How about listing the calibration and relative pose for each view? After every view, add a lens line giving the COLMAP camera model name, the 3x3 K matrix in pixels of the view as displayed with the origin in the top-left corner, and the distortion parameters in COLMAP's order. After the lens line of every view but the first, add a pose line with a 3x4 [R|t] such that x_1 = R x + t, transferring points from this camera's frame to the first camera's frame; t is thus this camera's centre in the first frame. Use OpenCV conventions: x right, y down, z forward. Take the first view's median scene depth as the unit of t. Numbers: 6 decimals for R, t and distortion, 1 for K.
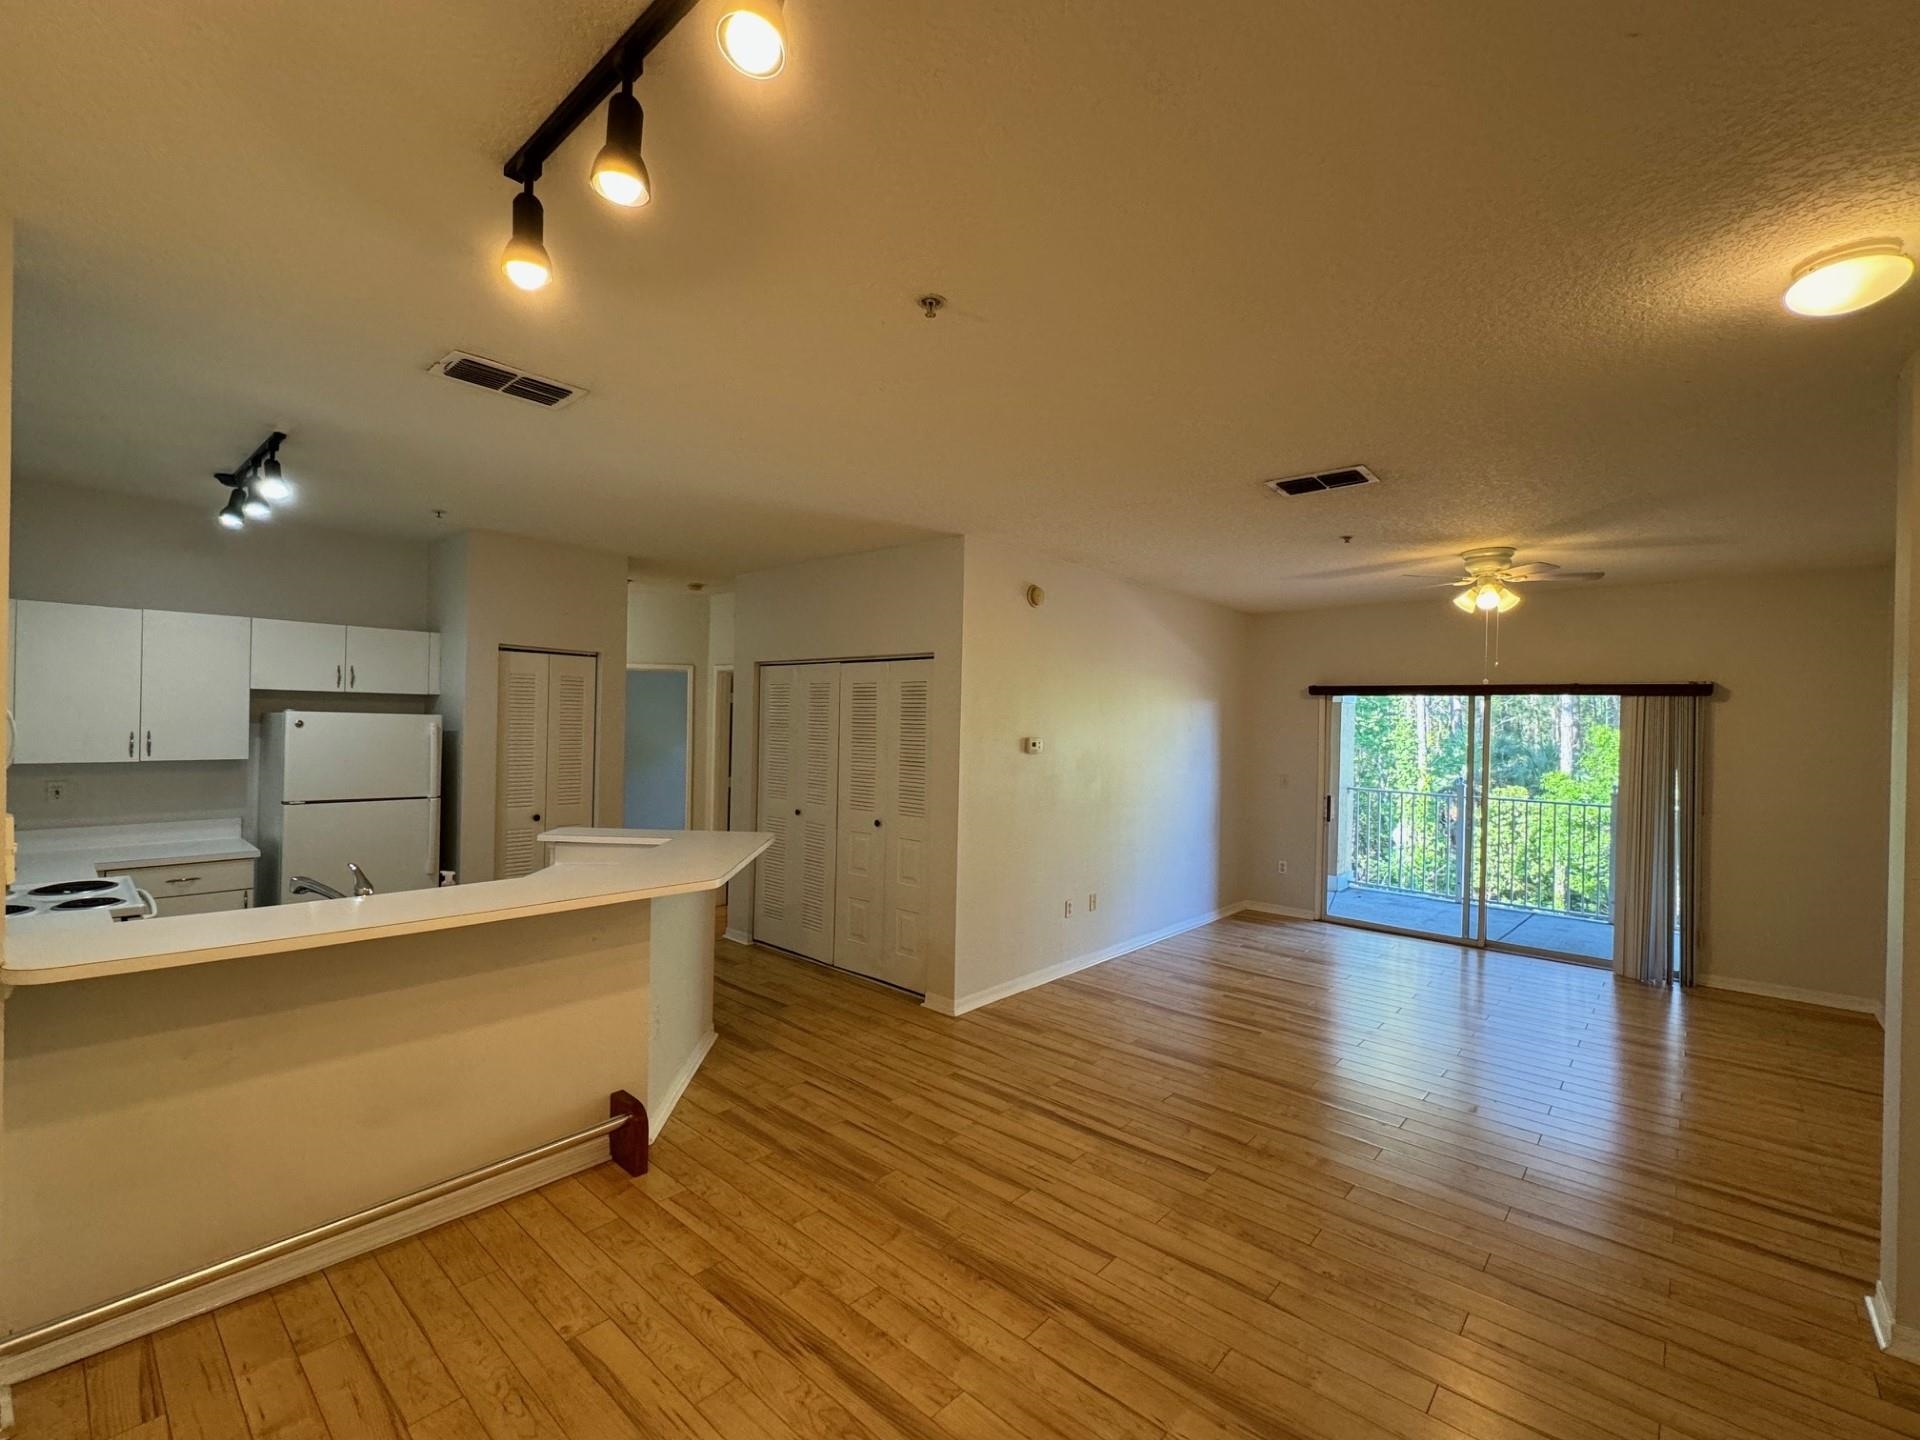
lens RADIAL K [[892.5, 0, 960.0], [0, 892.5, 720.0], [0, 0, 1]] dist [-0.001555, 0.000393]
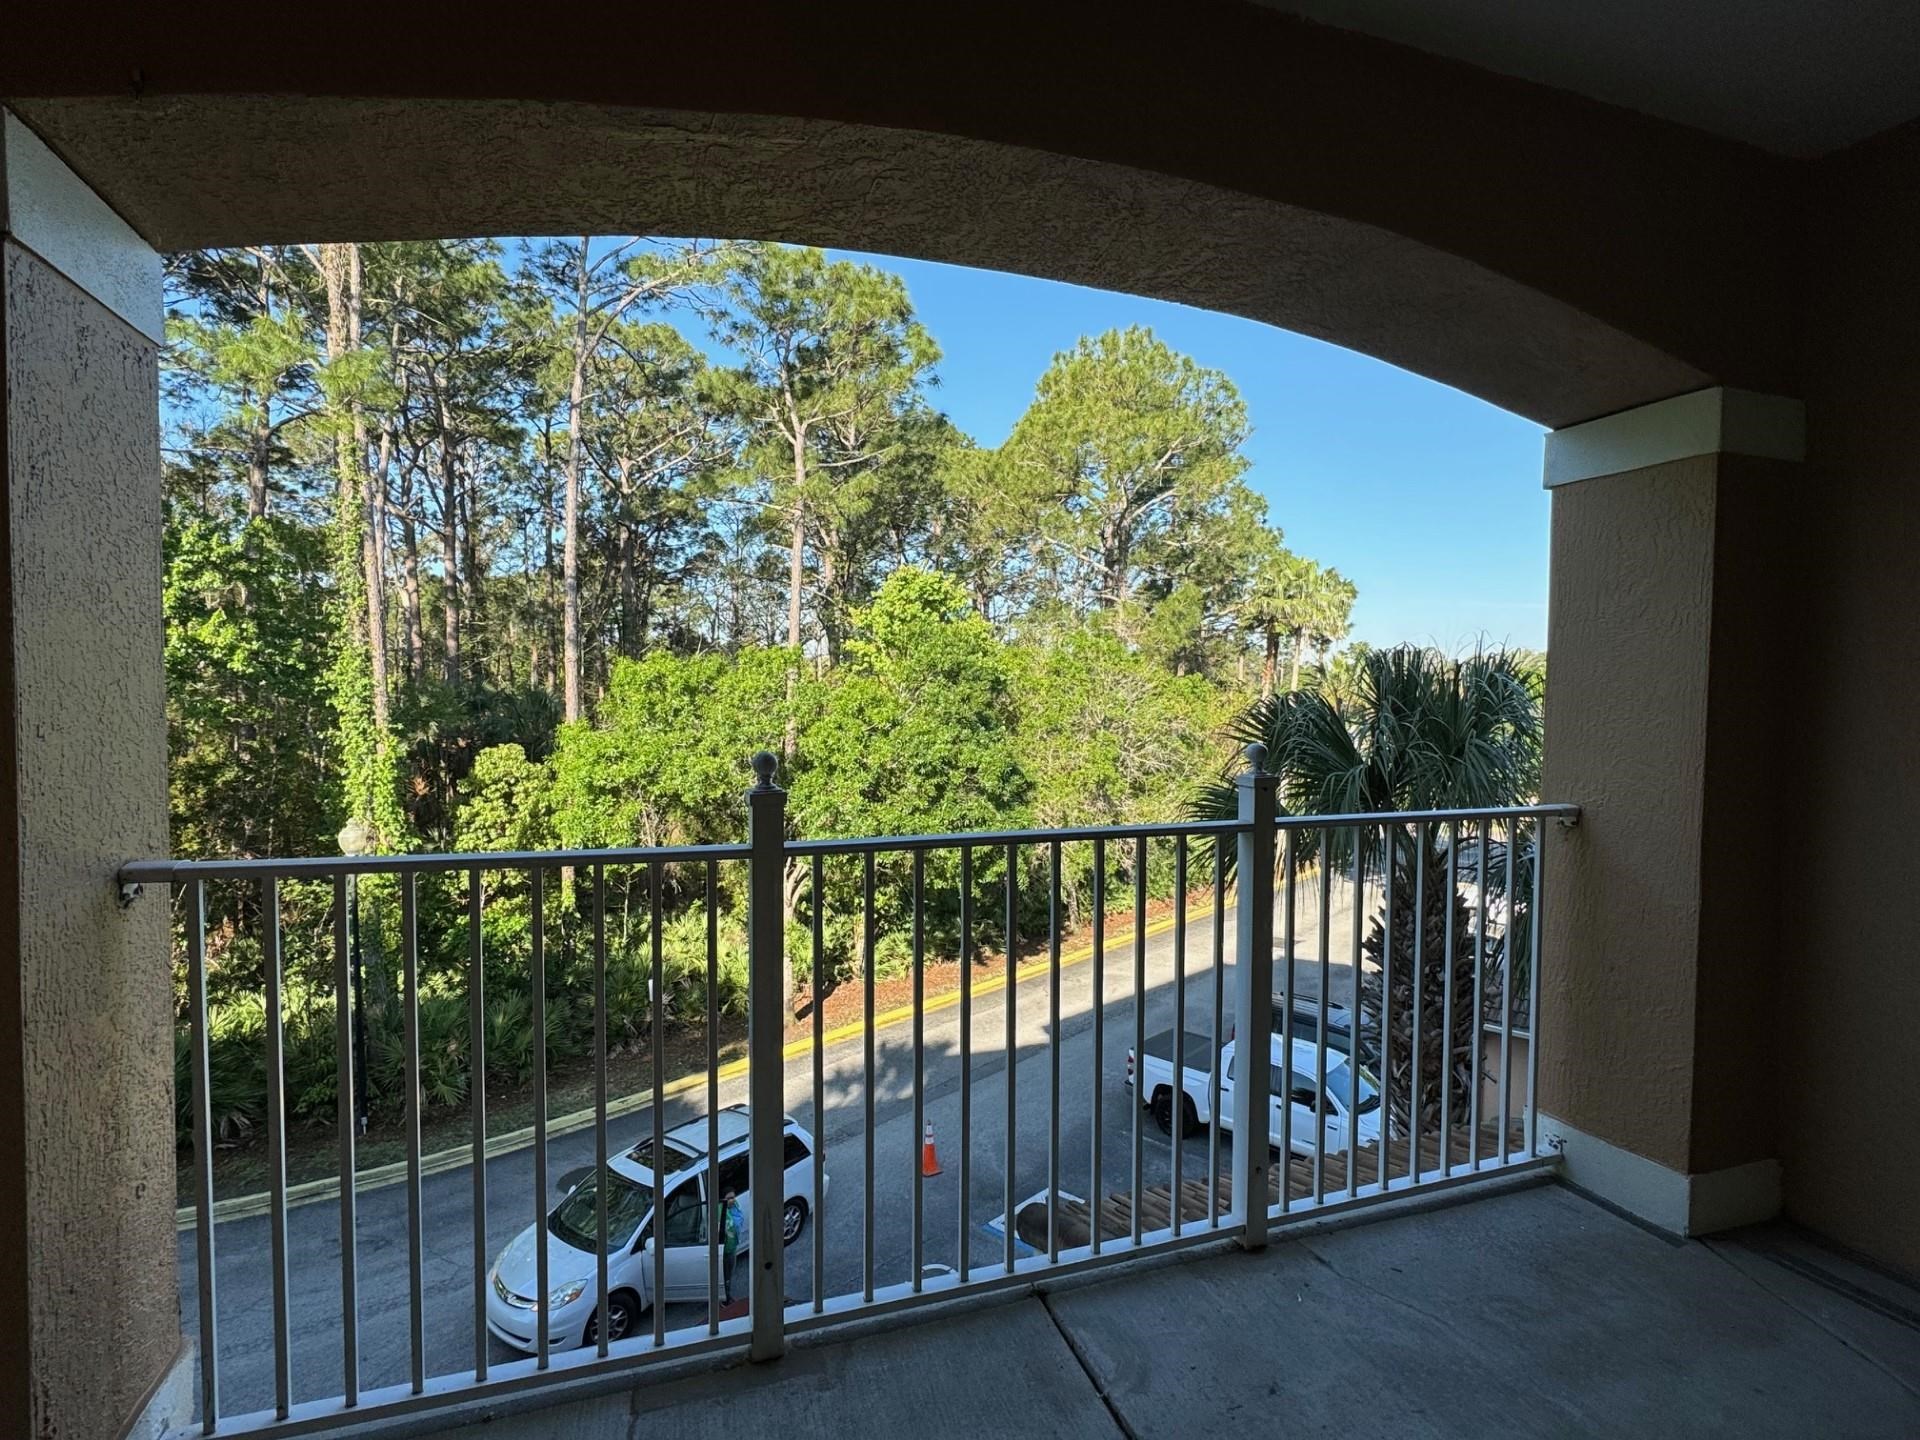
lens RADIAL K [[981.4, 0, 960.0], [0, 981.4, 720.0], [0, 0, 1]] dist [-0.014906, -0.000387]
pose [[0.510827, -0.048127, 0.858335, 0.125572], [0.004749, 0.998574, 0.053165, 0.014271], [-0.859670, -0.023082, 0.510328, 0.278779]]
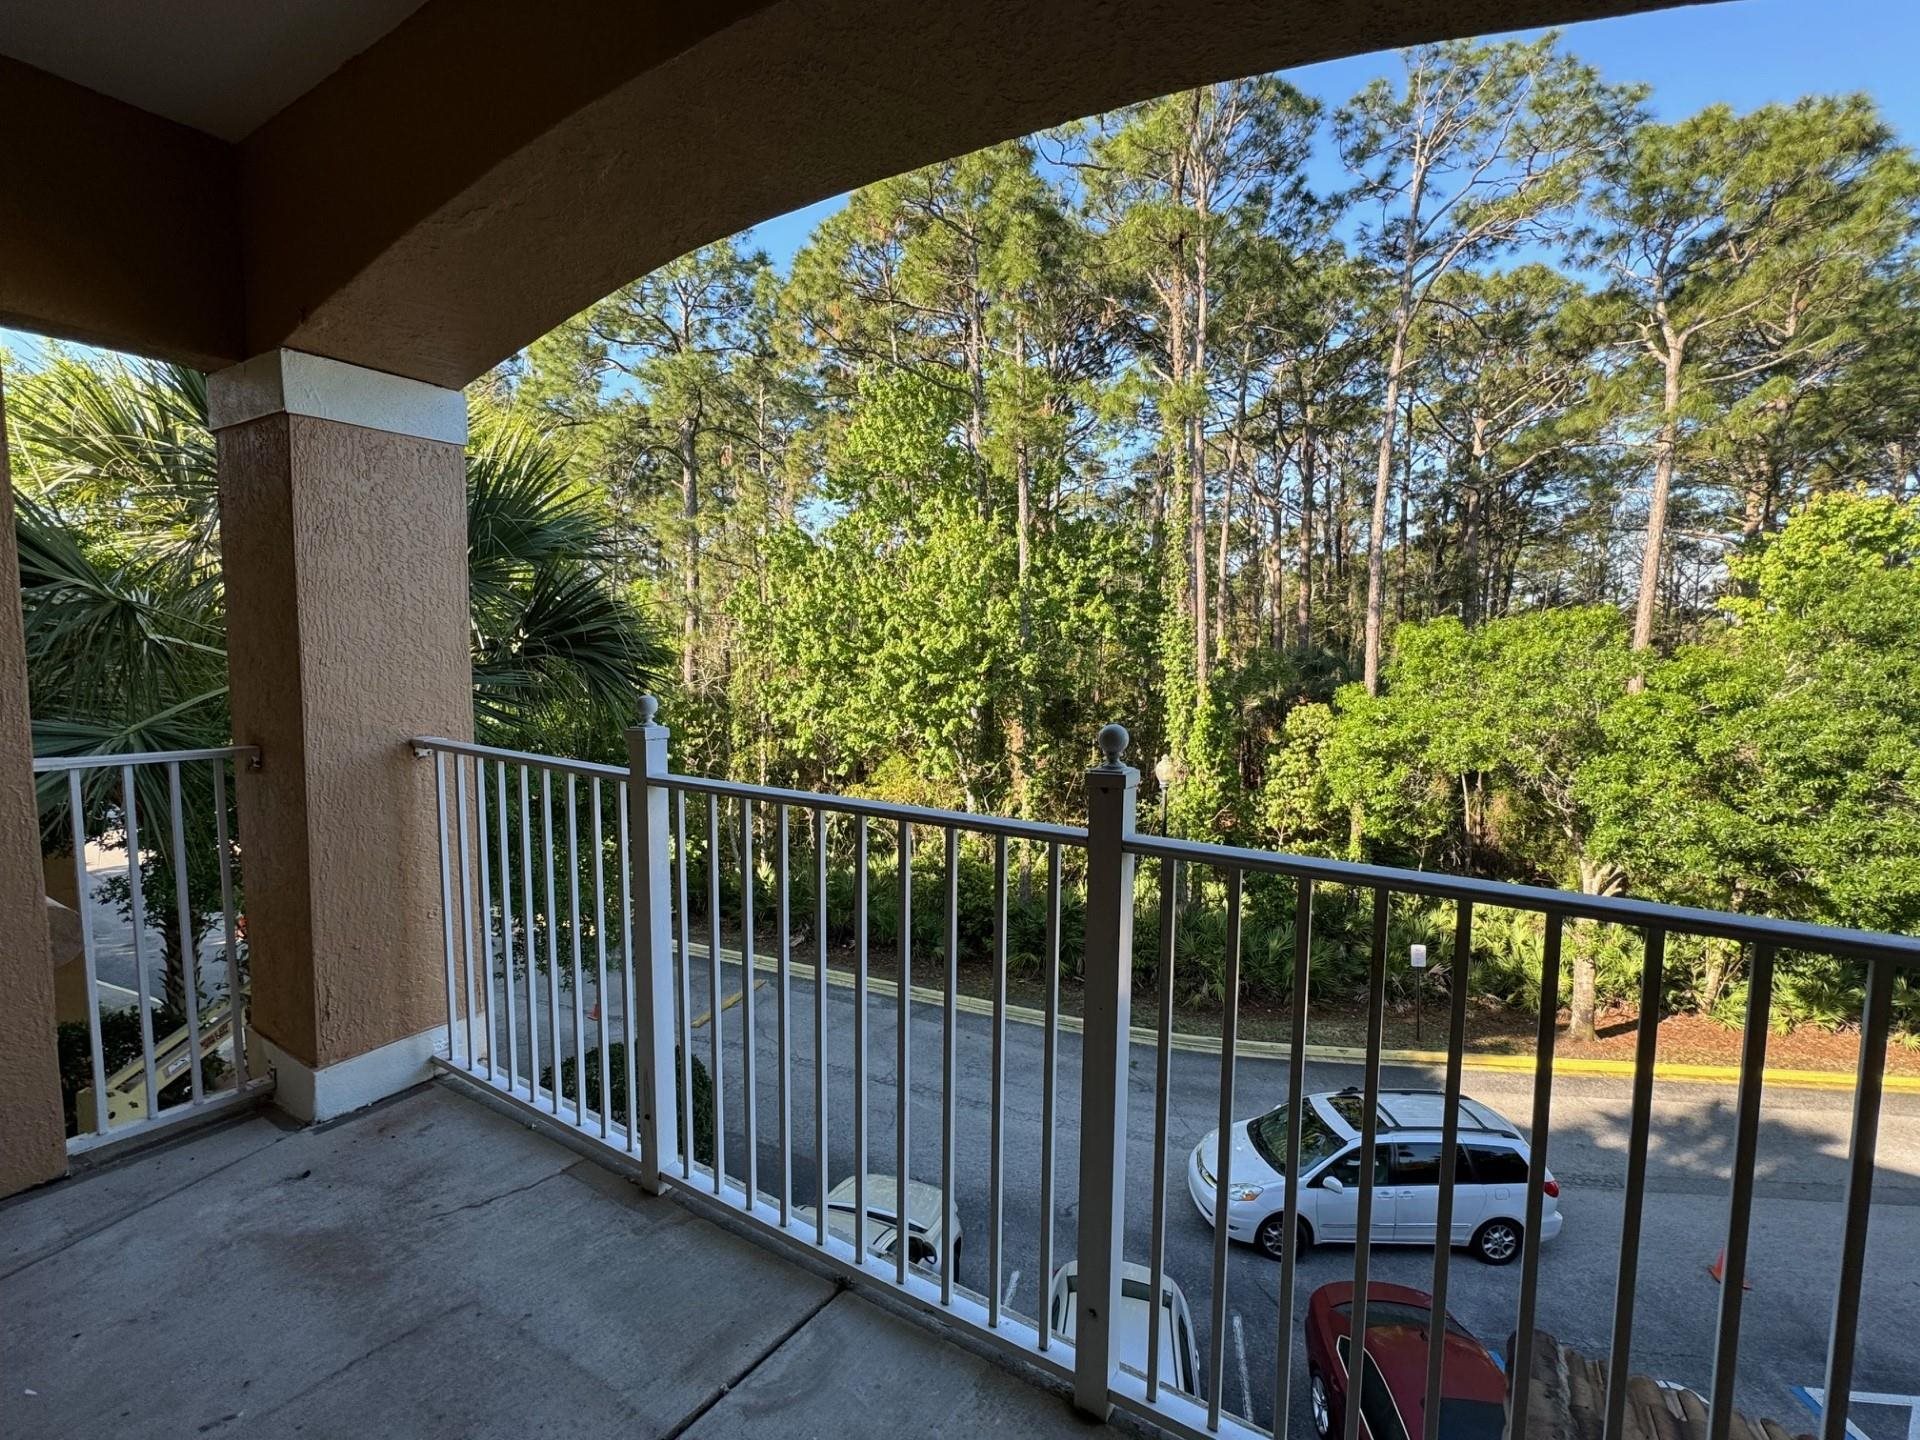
lens RADIAL K [[892.5, 0, 960.0], [0, 892.5, 720.0], [0, 0, 1]] dist [-0.001555, 0.000393]
pose [[0.993023, -0.018958, 0.116391, 0.211024], [0.008810, 0.996161, 0.087093, 0.016345], [-0.117595, -0.085460, 0.989378, 0.238441]]
